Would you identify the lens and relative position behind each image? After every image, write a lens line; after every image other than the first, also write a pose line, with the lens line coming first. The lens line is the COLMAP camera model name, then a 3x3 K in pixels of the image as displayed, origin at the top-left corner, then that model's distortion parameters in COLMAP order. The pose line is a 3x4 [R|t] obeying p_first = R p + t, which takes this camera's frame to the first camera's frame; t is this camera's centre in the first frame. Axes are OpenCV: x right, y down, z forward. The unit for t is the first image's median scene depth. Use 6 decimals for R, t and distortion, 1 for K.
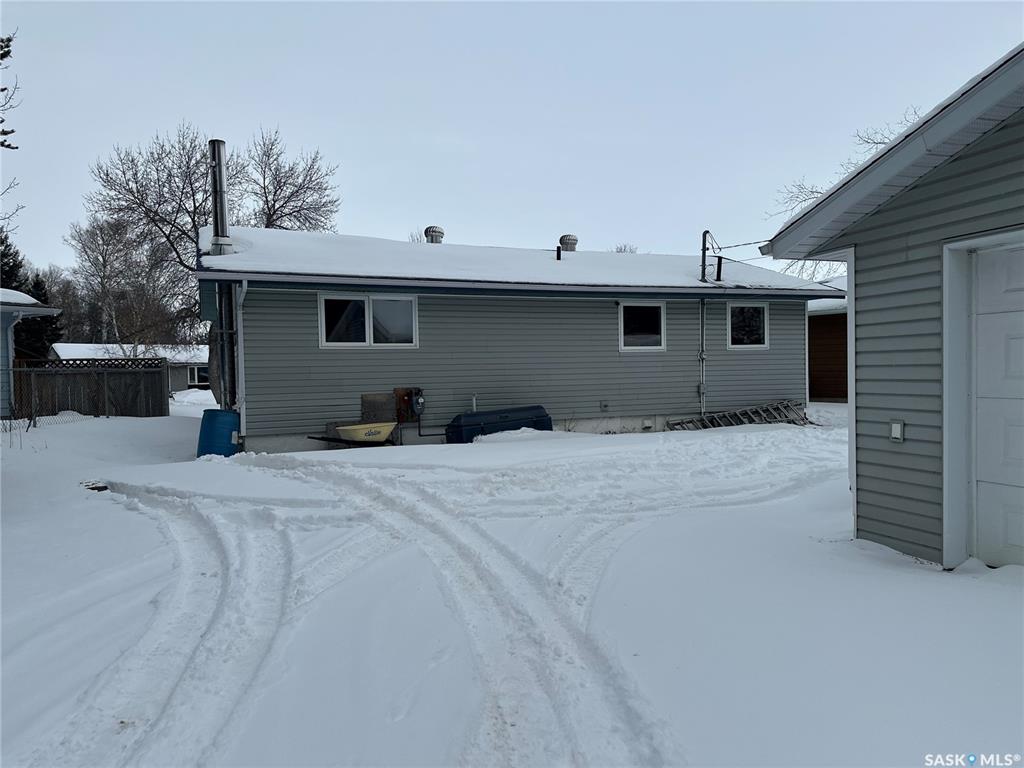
lens RADIAL K [[724.8, 0, 511.4], [0, 724.8, 388.7], [0, 0, 1]] dist [0.072402, -0.075178]
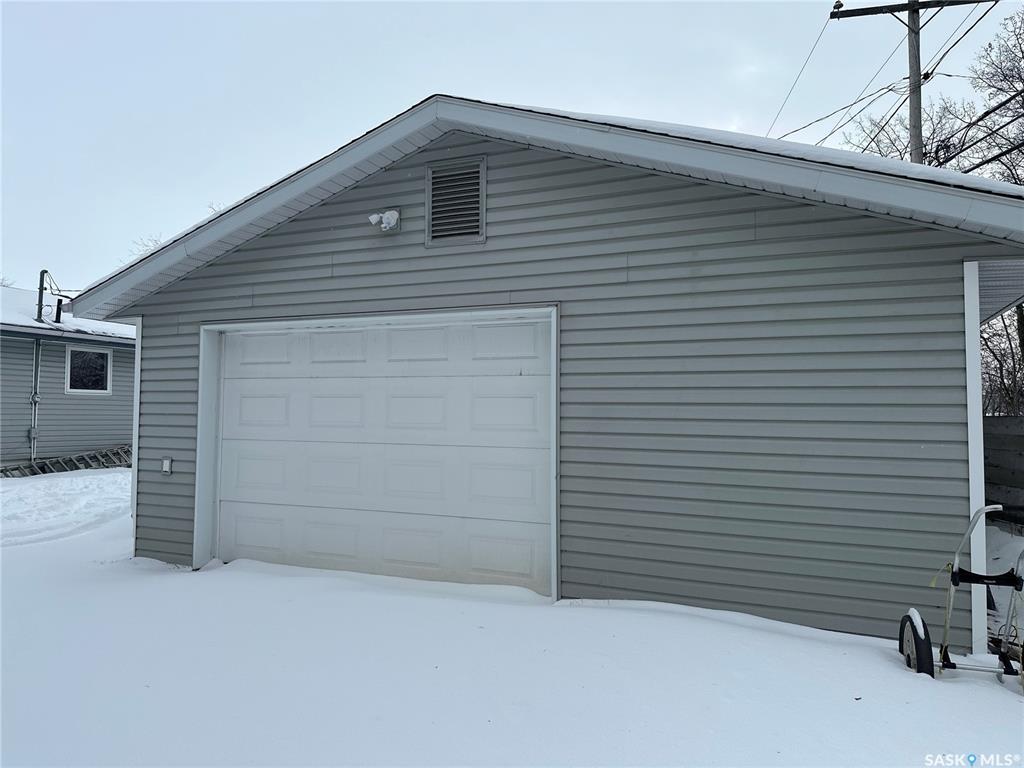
lens RADIAL K [[724.8, 0, 511.4], [0, 724.8, 388.7], [0, 0, 1]] dist [0.072402, -0.075178]
pose [[0.700246, 0.052555, 0.711964, 0.015378], [-0.006807, 0.997733, -0.066955, 0.002716], [-0.713869, 0.042039, 0.699016, -0.150575]]
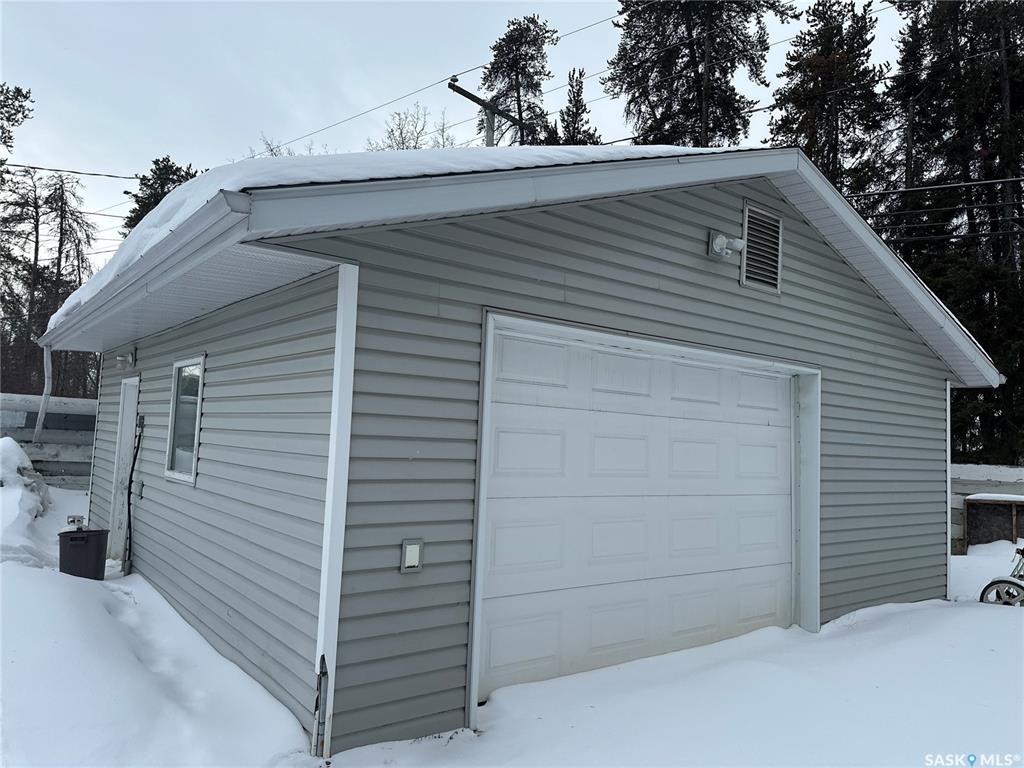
lens RADIAL K [[722.1, 0, 510.3], [0, 722.1, 385.5], [0, 0, 1]] dist [0.093943, -0.110244]
pose [[-0.304248, 0.071883, 0.949877, -0.076375], [-0.017163, 0.996573, -0.080914, -0.022685], [-0.952438, -0.040921, -0.301971, 0.537216]]
